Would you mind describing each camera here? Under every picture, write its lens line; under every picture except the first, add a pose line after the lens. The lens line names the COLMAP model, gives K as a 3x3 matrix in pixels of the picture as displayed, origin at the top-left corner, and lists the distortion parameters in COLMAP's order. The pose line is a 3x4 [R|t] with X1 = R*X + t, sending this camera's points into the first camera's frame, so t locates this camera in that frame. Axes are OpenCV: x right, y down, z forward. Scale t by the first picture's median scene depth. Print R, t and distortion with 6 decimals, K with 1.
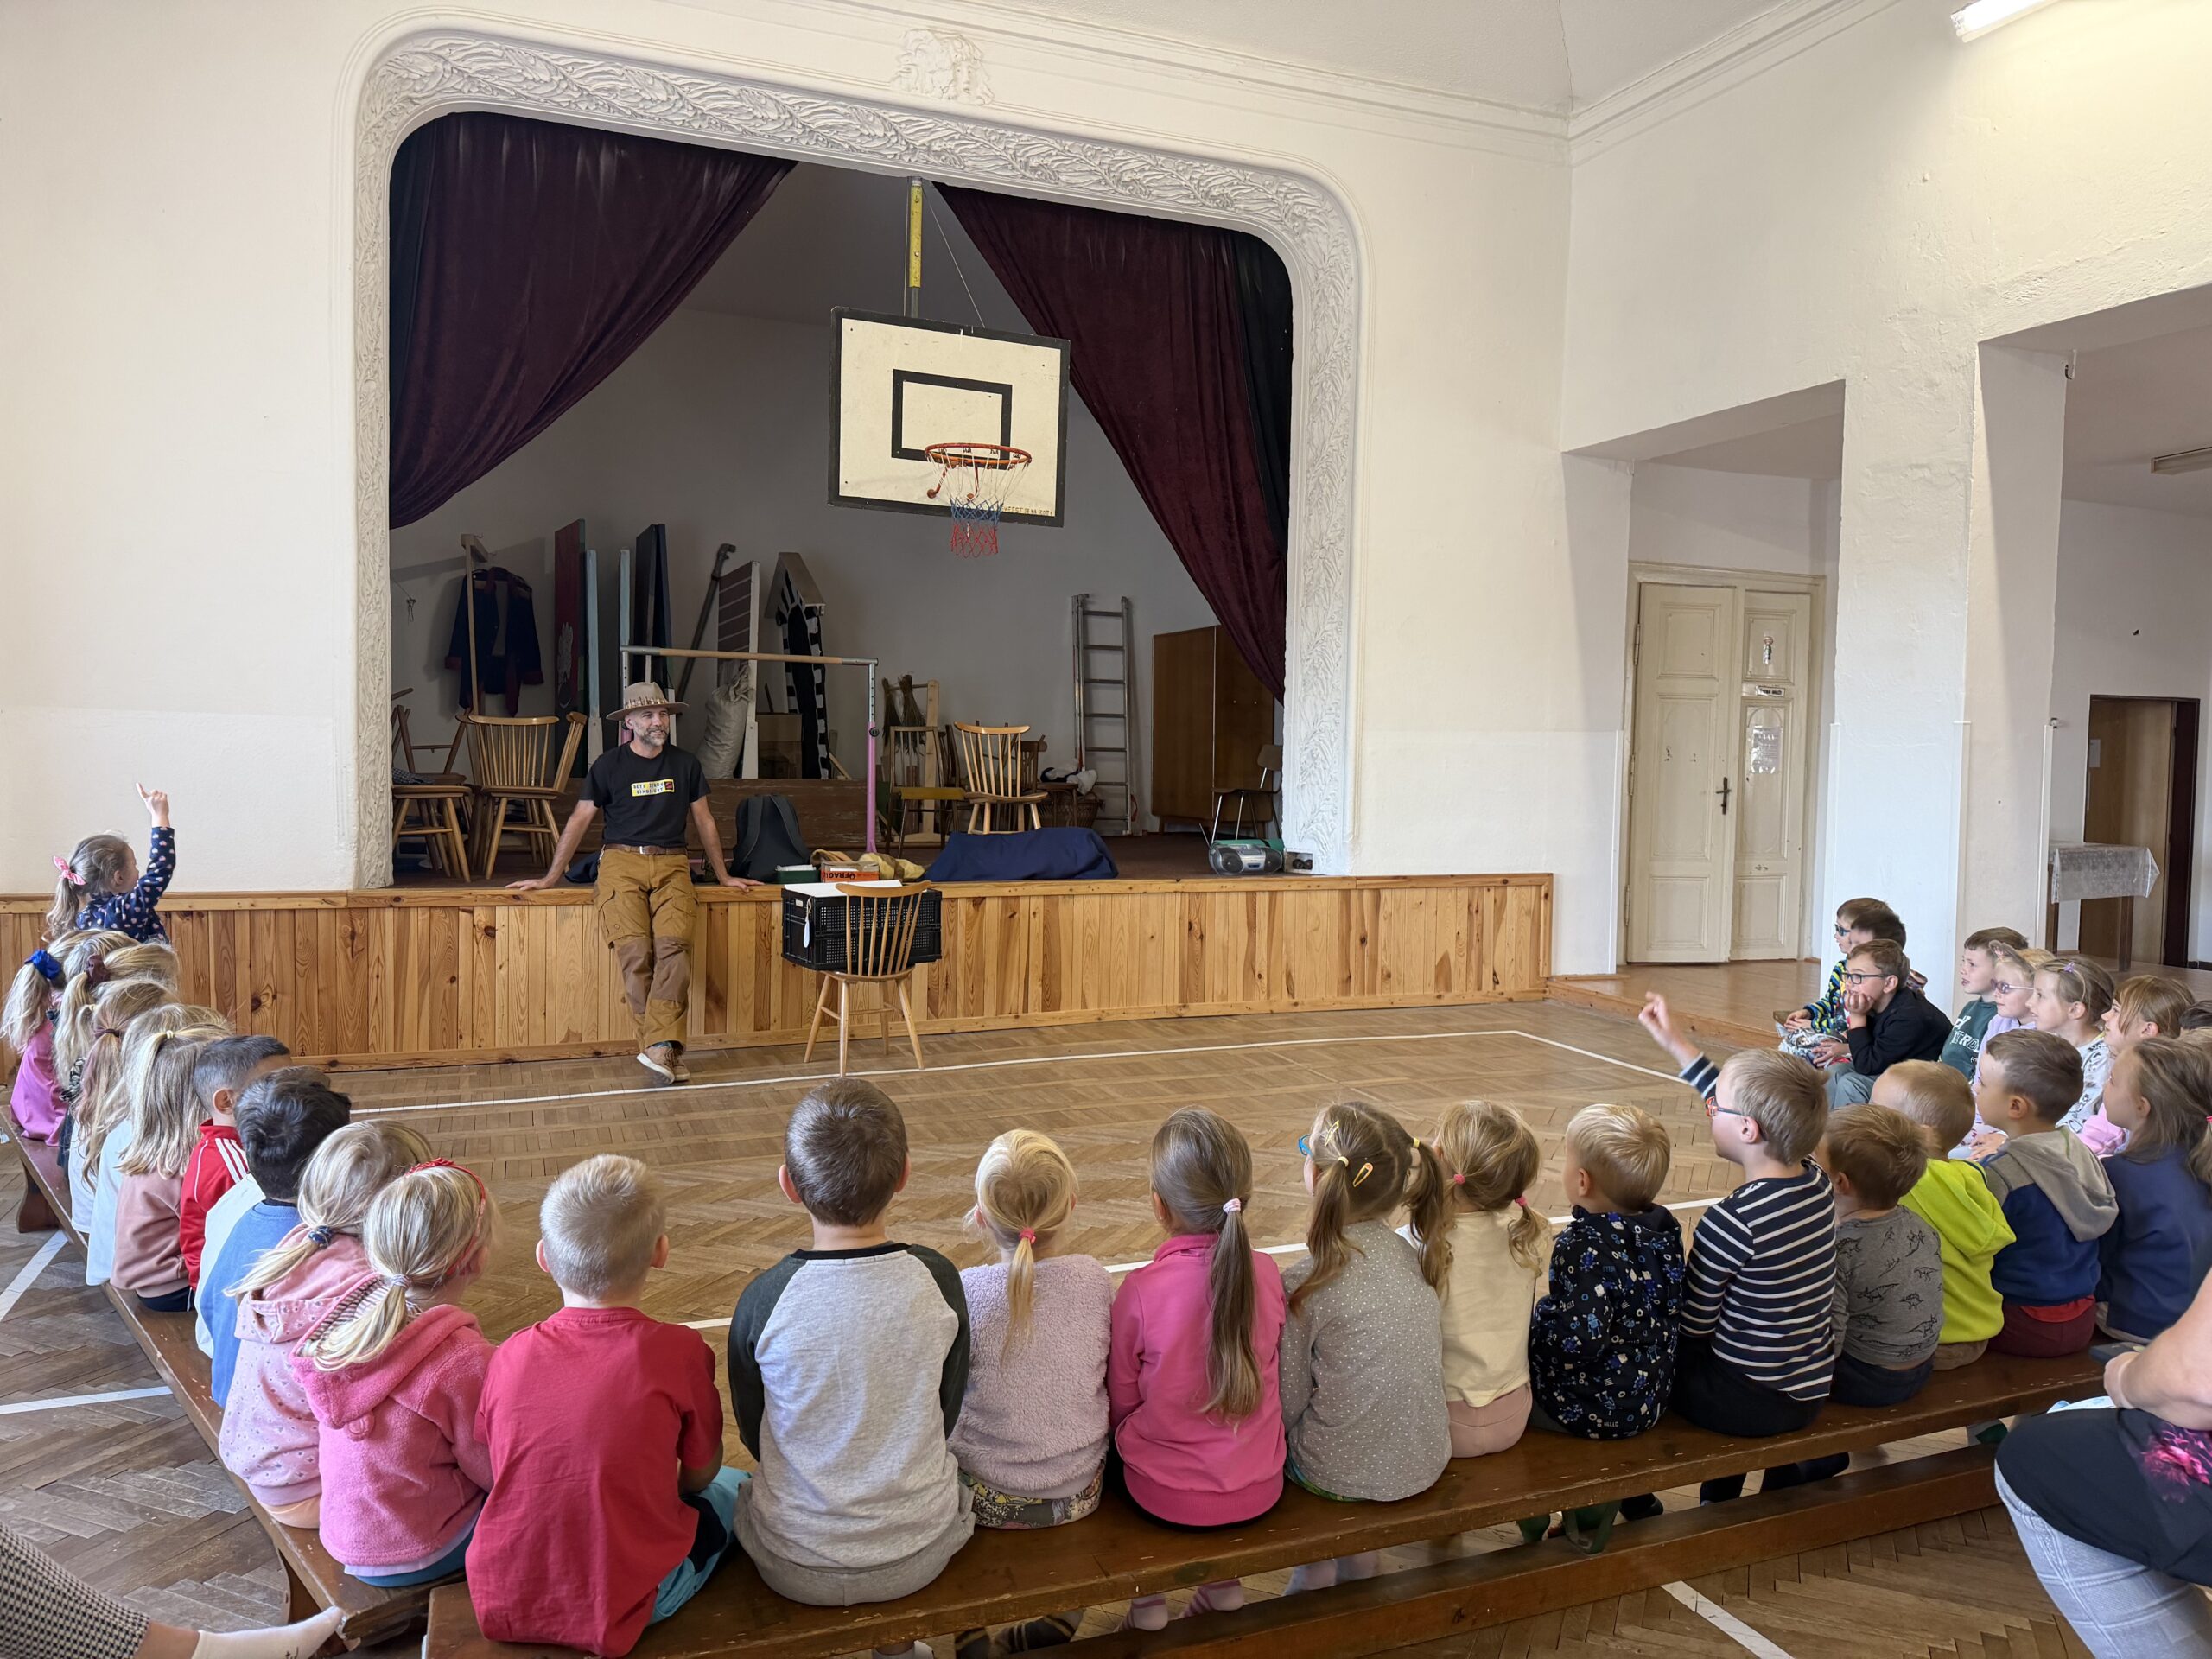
lens RADIAL K [[1579.3, 0, 1136.2], [0, 1579.3, 831.1], [0, 0, 1]] dist [0.059469, -0.081549]
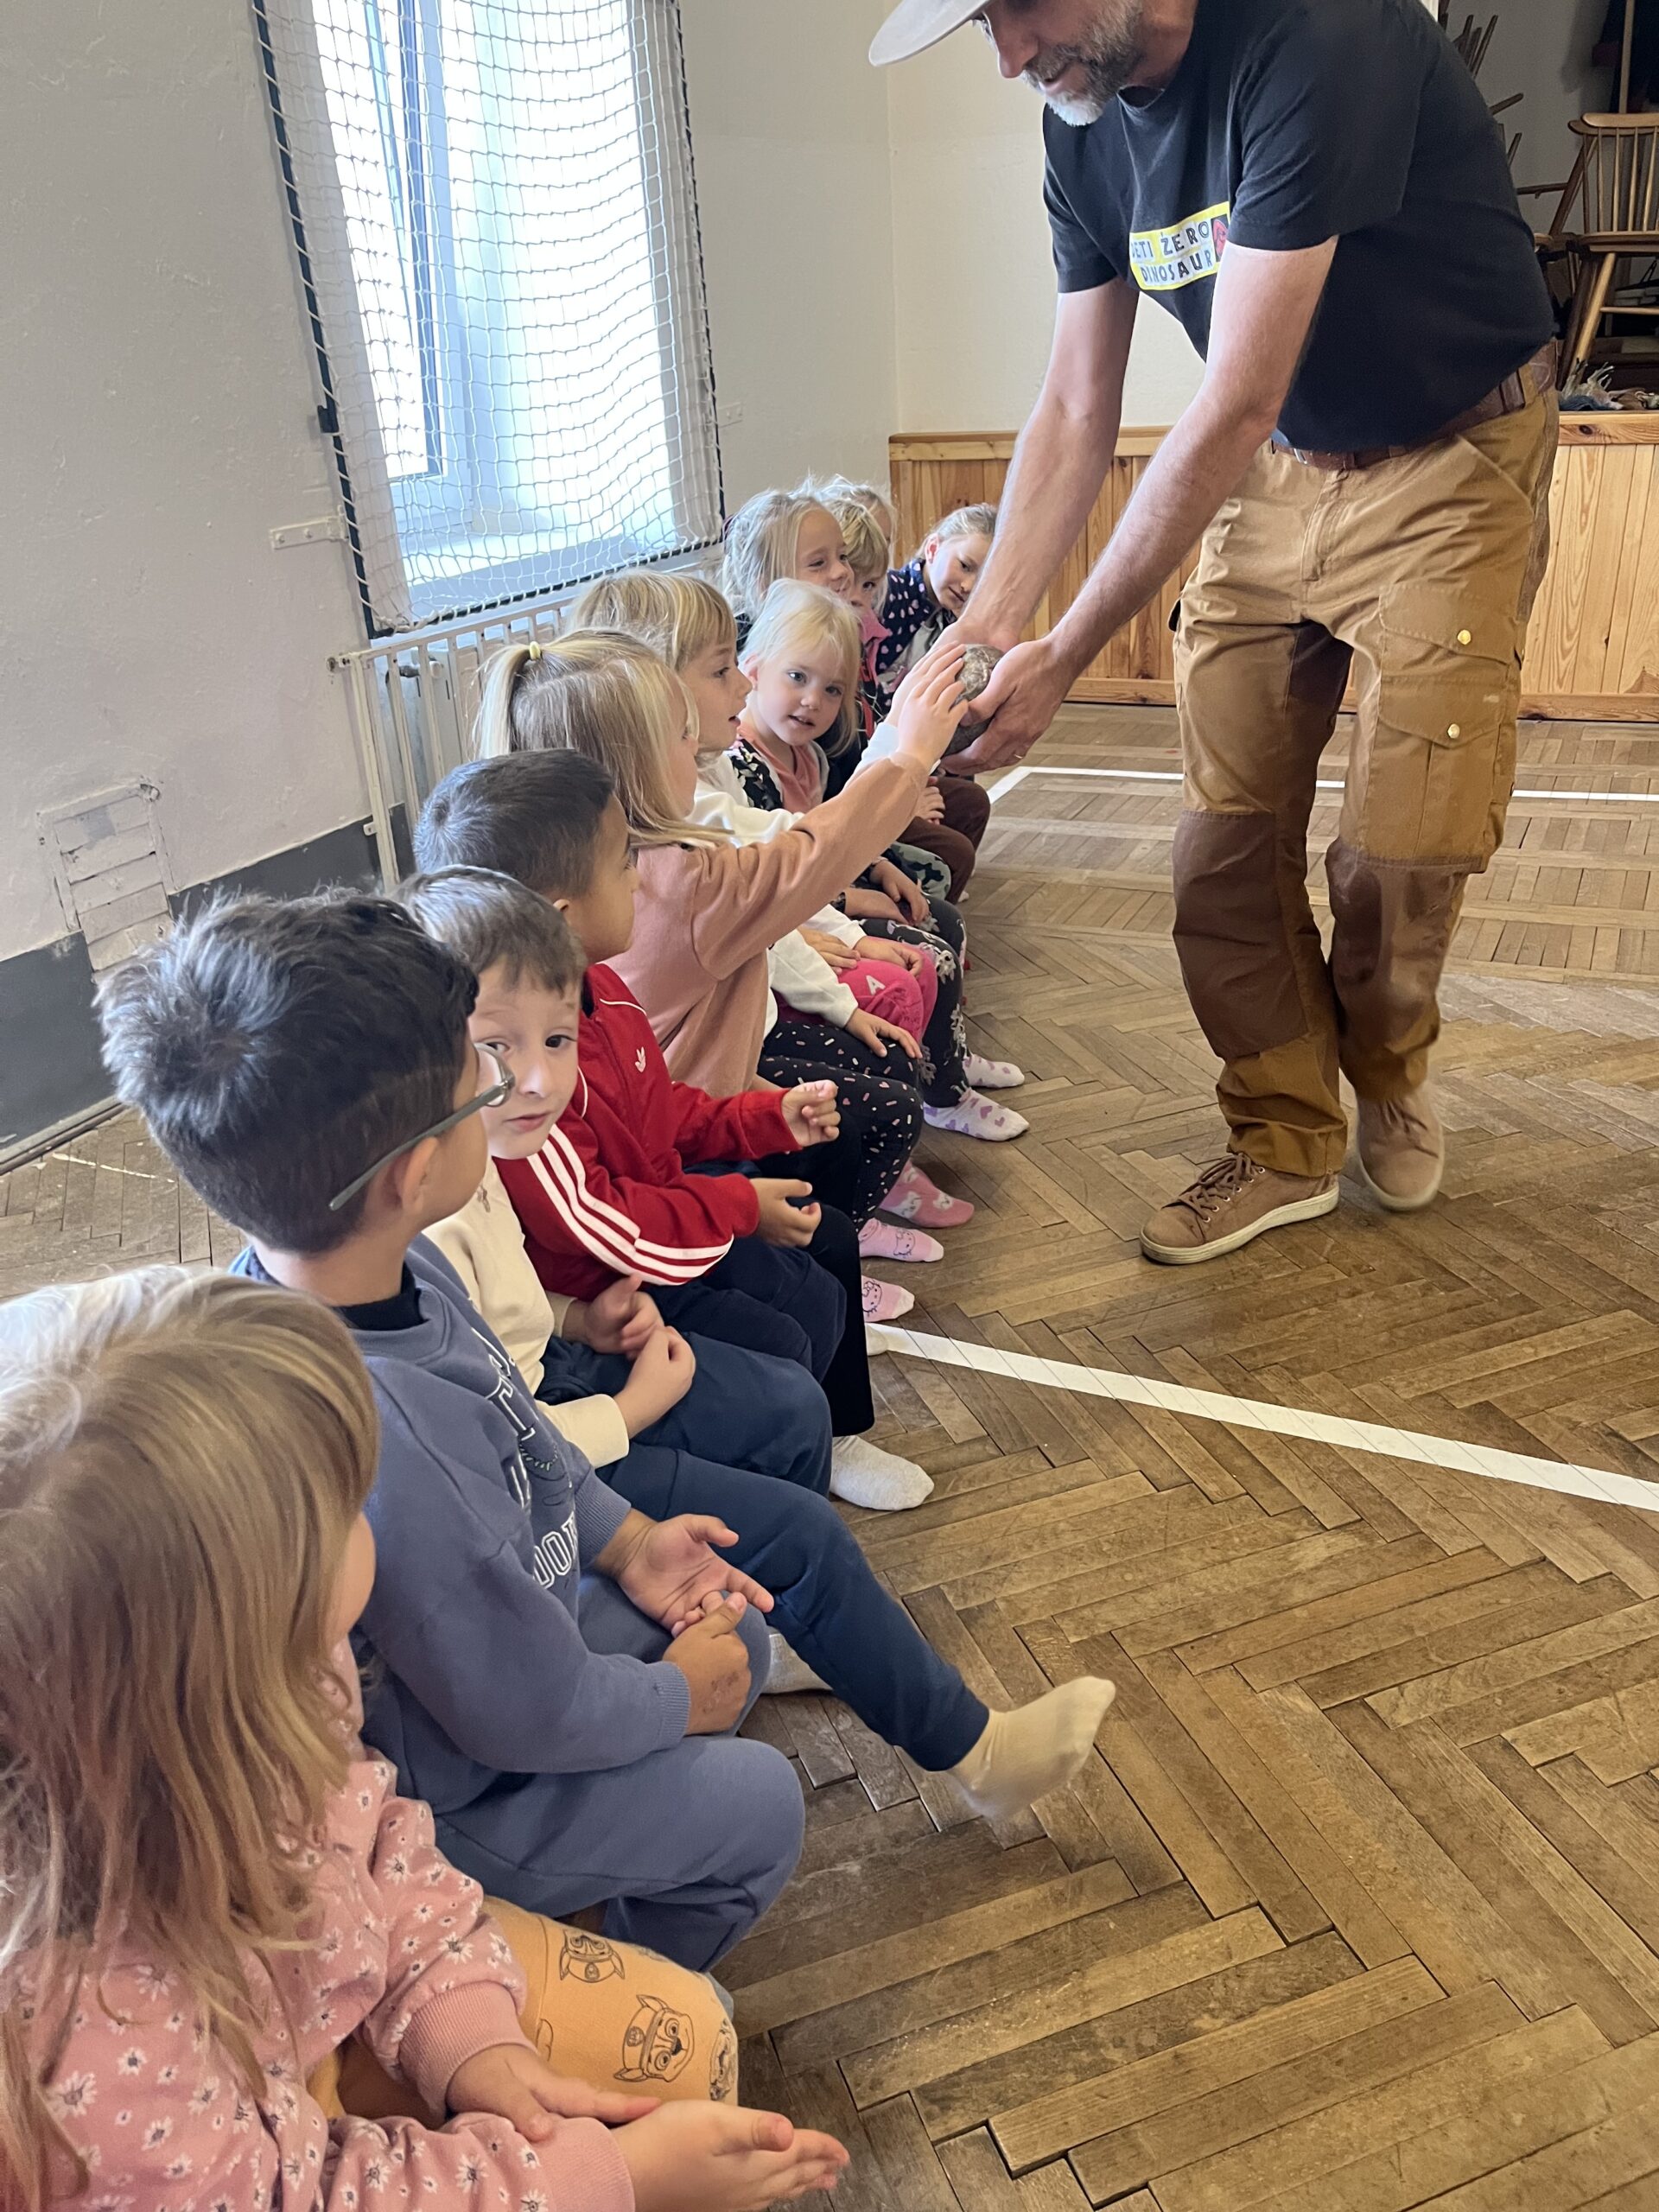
lens RADIAL K [[1712.5, 0, 833.4], [0, 1712.5, 1098.9], [0, 0, 1]] dist [0.064649, -0.084136]
pose [[0.675349, 0.256669, -0.691394, -0.070769], [0.030437, 0.926986, 0.373859, 0.021372], [0.736870, -0.273529, 0.618227, 0.321366]]
